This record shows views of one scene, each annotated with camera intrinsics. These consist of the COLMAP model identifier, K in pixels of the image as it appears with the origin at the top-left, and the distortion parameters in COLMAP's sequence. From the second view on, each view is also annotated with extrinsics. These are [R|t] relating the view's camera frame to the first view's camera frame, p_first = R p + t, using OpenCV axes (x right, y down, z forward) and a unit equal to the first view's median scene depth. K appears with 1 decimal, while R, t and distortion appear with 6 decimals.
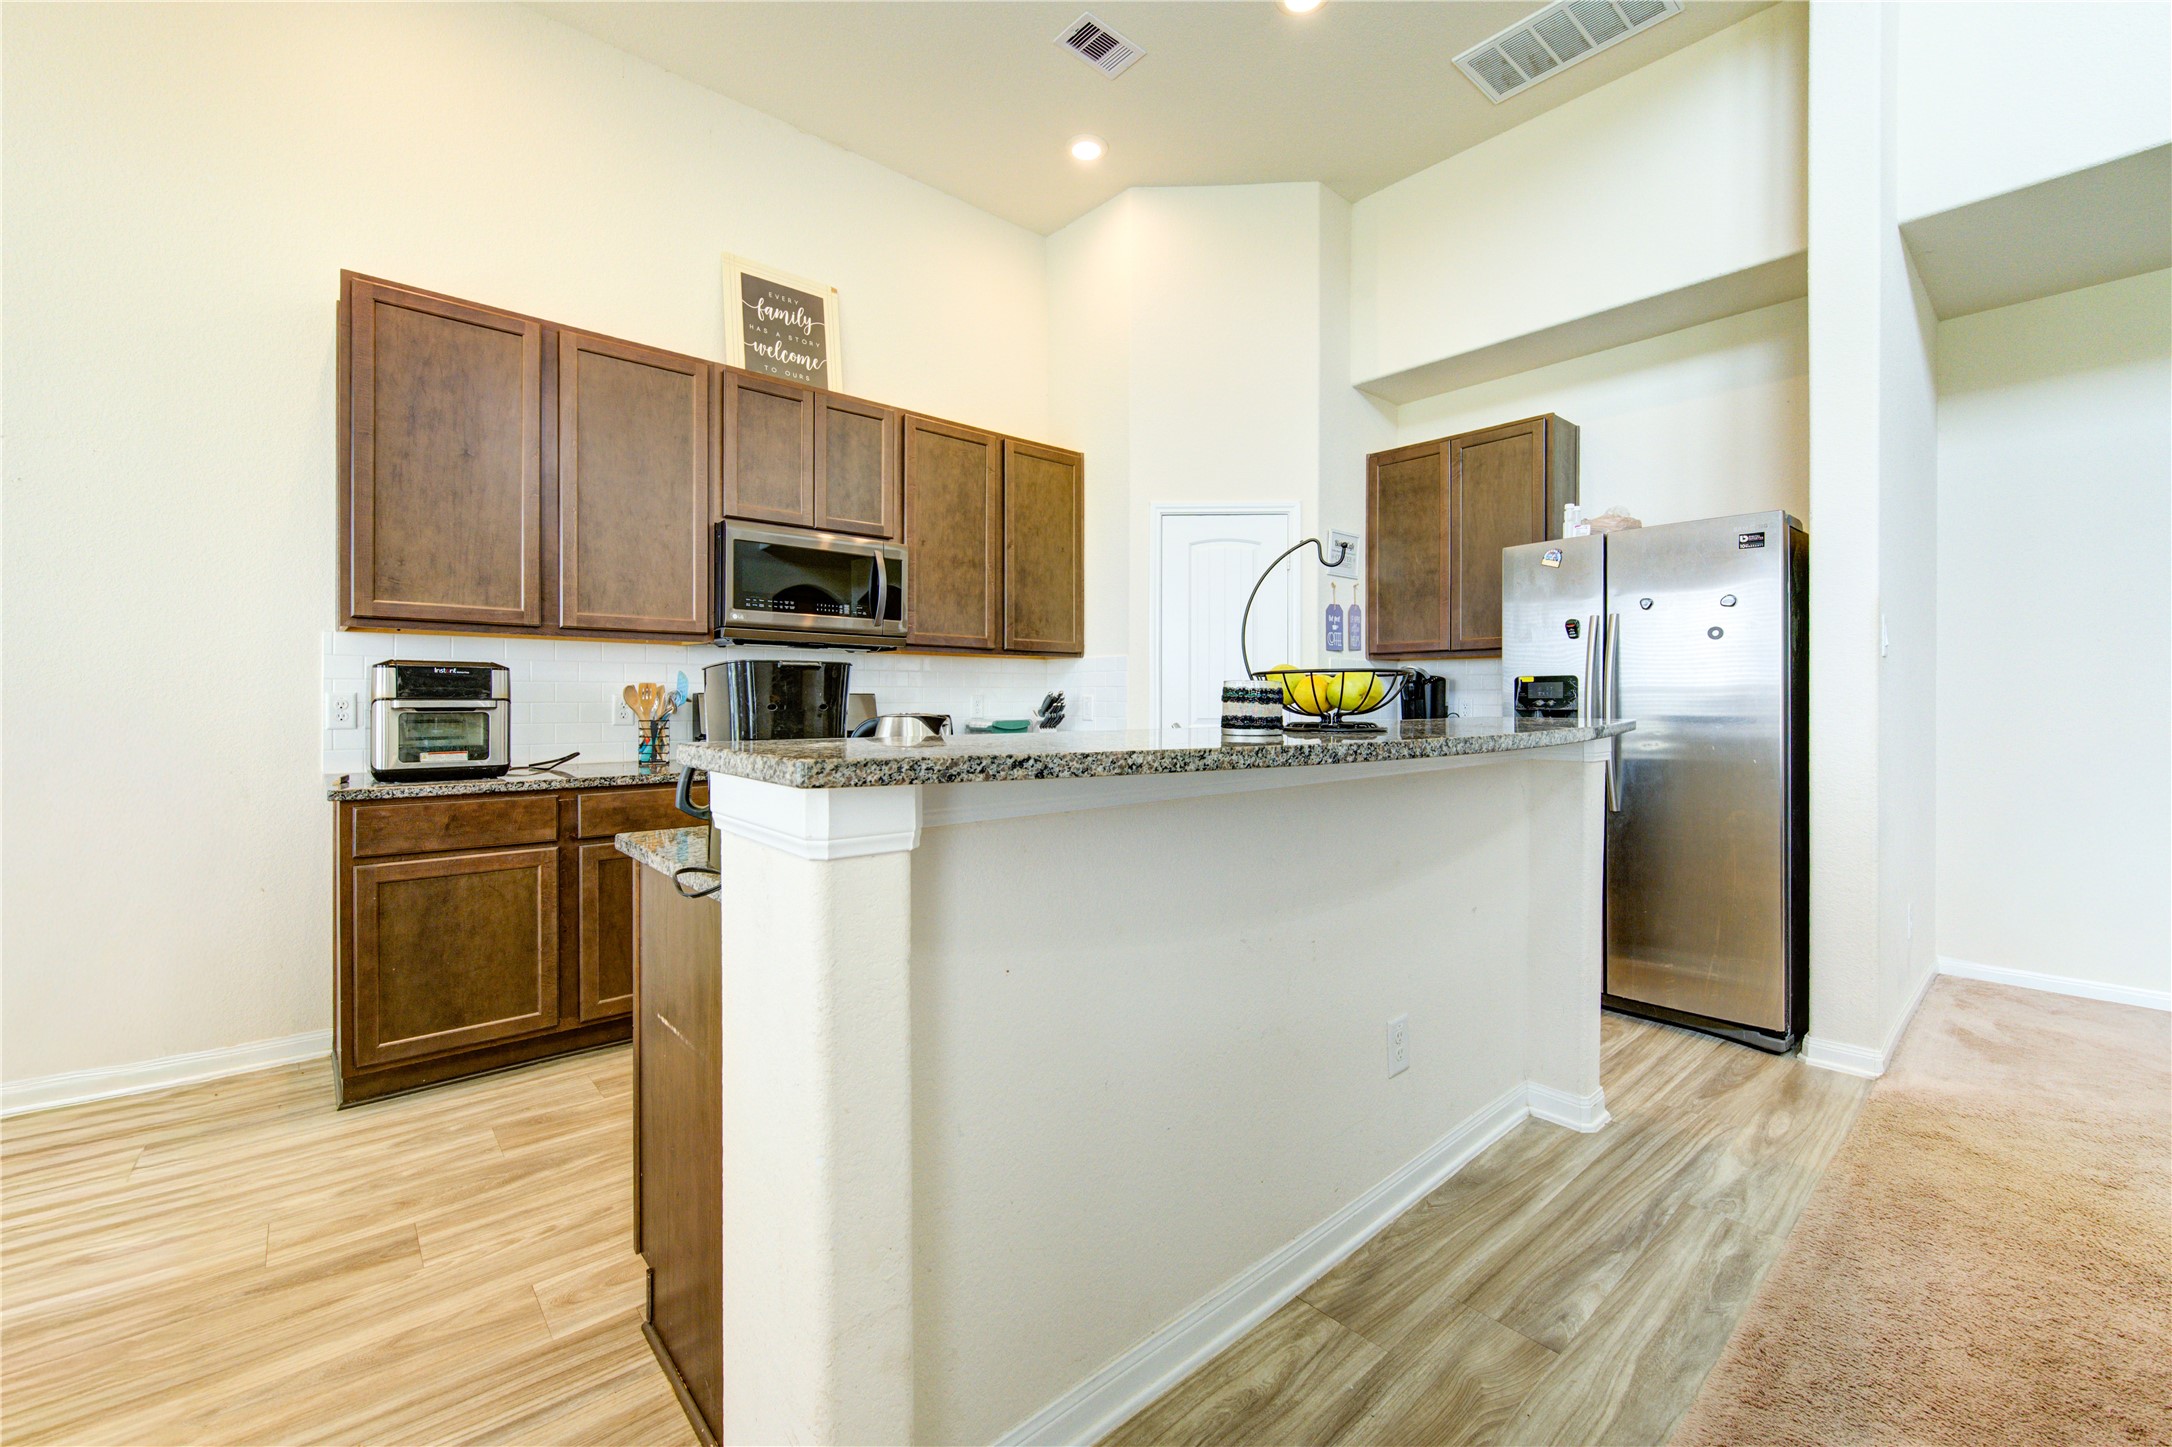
lens RADIAL K [[882.6, 0, 1208.3], [0, 882.6, 696.6], [0, 0, 1]] dist [0.011615, -0.003449]
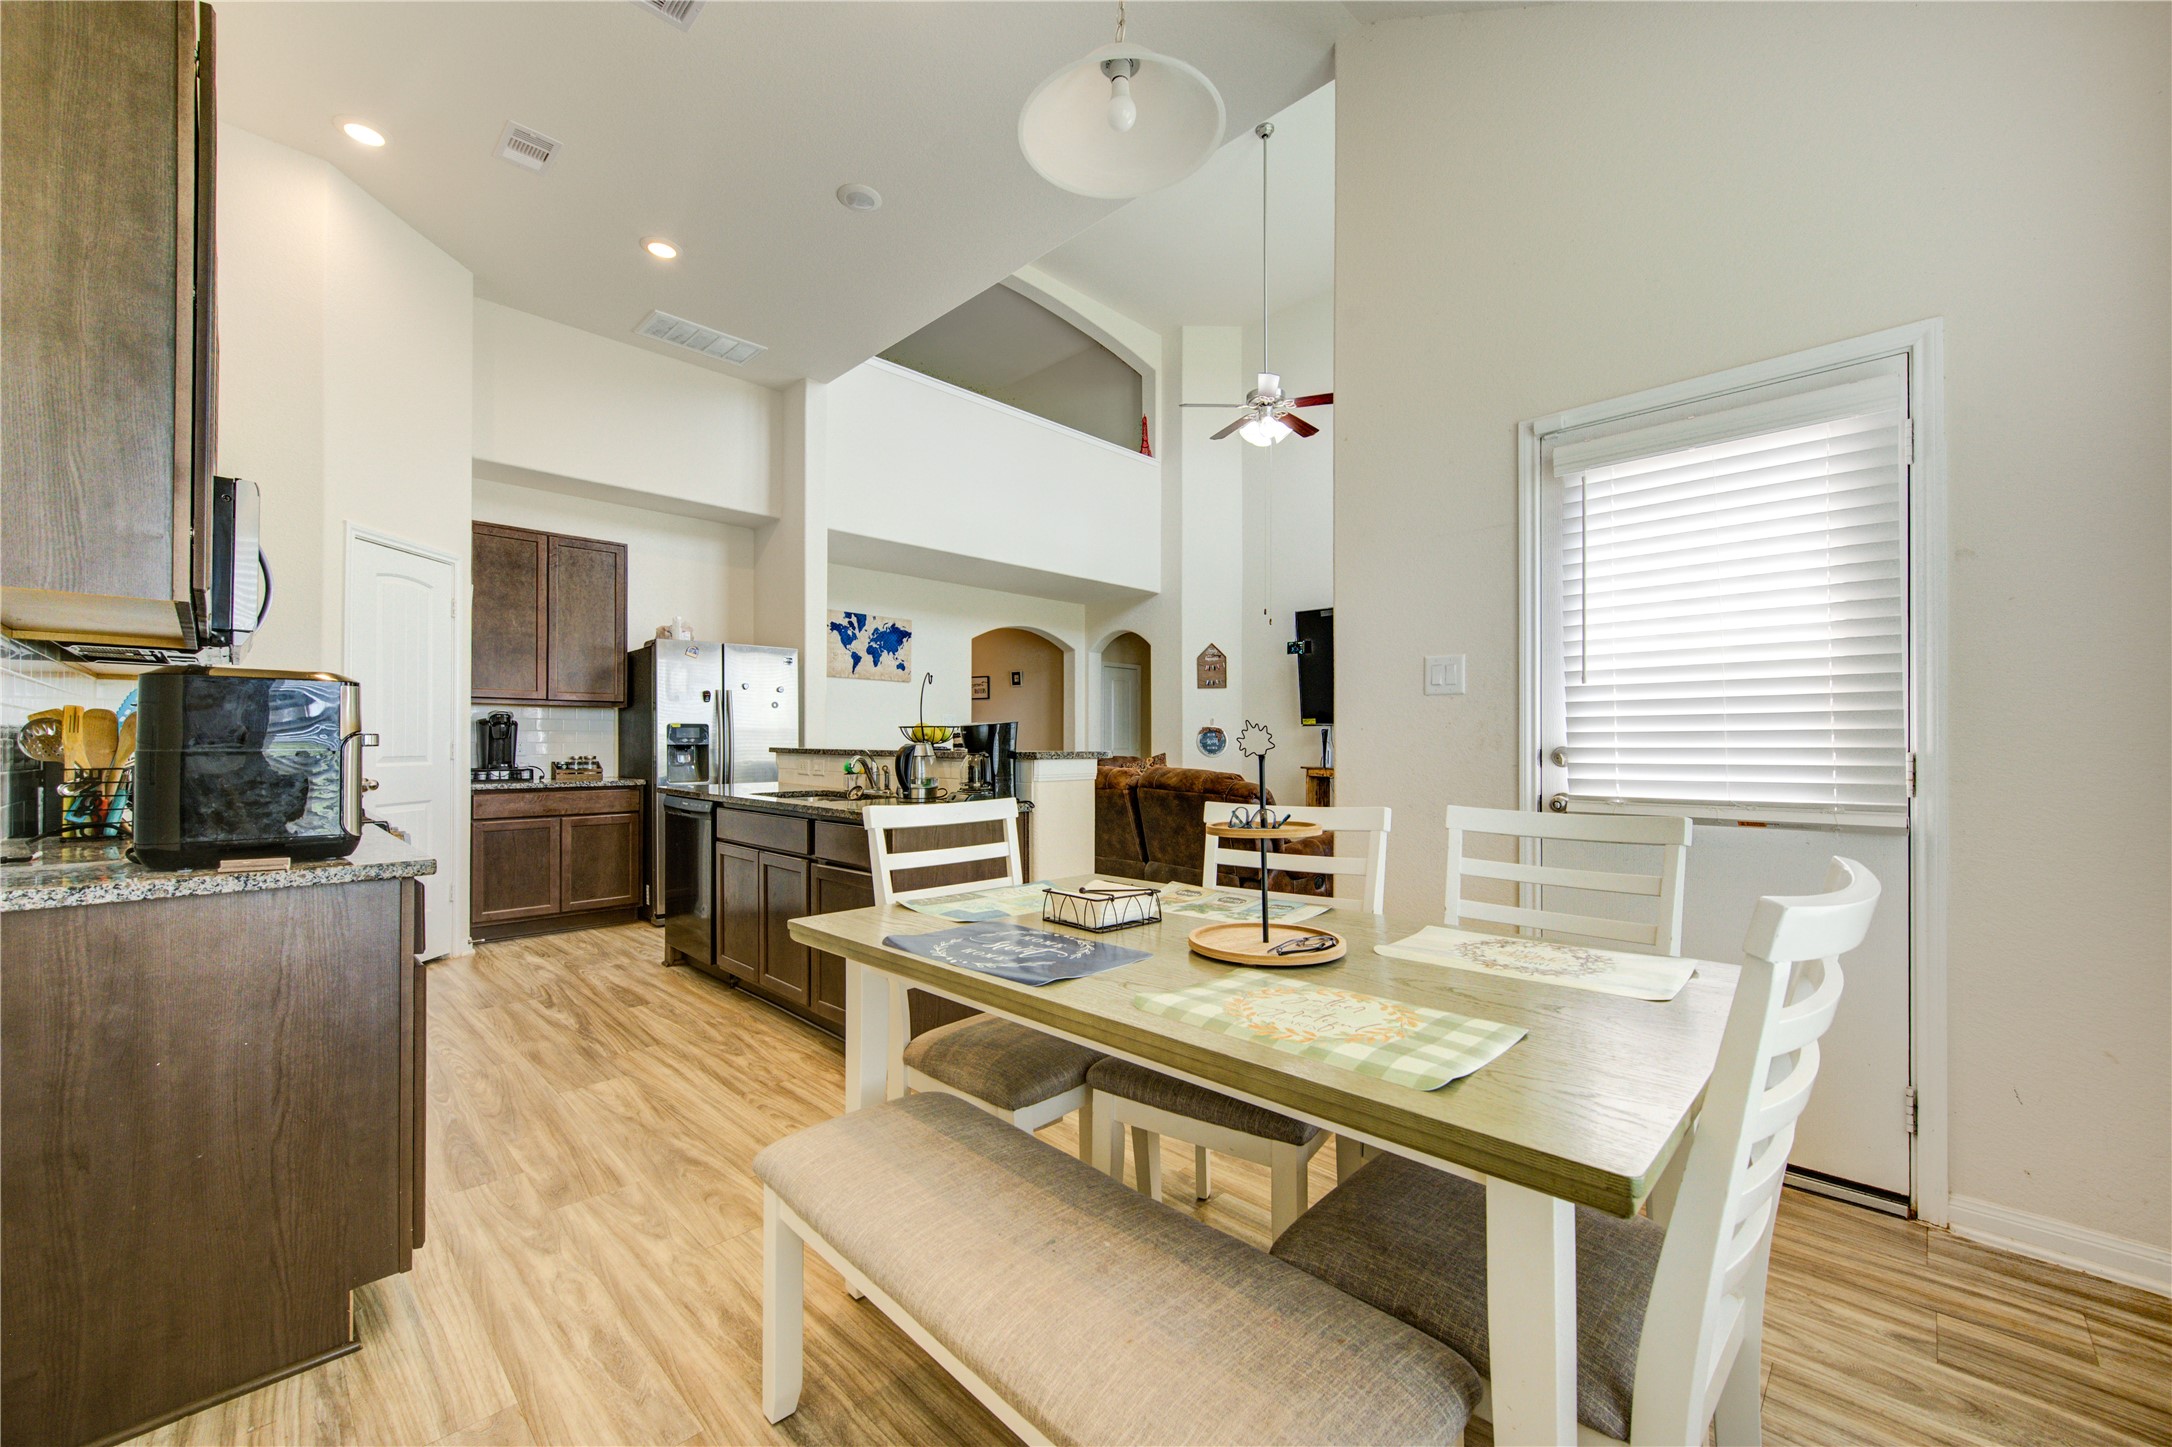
lens RADIAL K [[861.2, 0, 987.7], [0, 861.2, 739.3], [0, 0, 1]] dist [0.000722, 0.000011]
pose [[0.056068, -0.000155, 0.998427, -1.494318], [-0.003442, 0.999994, 0.000349, 0.003471], [-0.998421, -0.003456, 0.056067, 0.460217]]
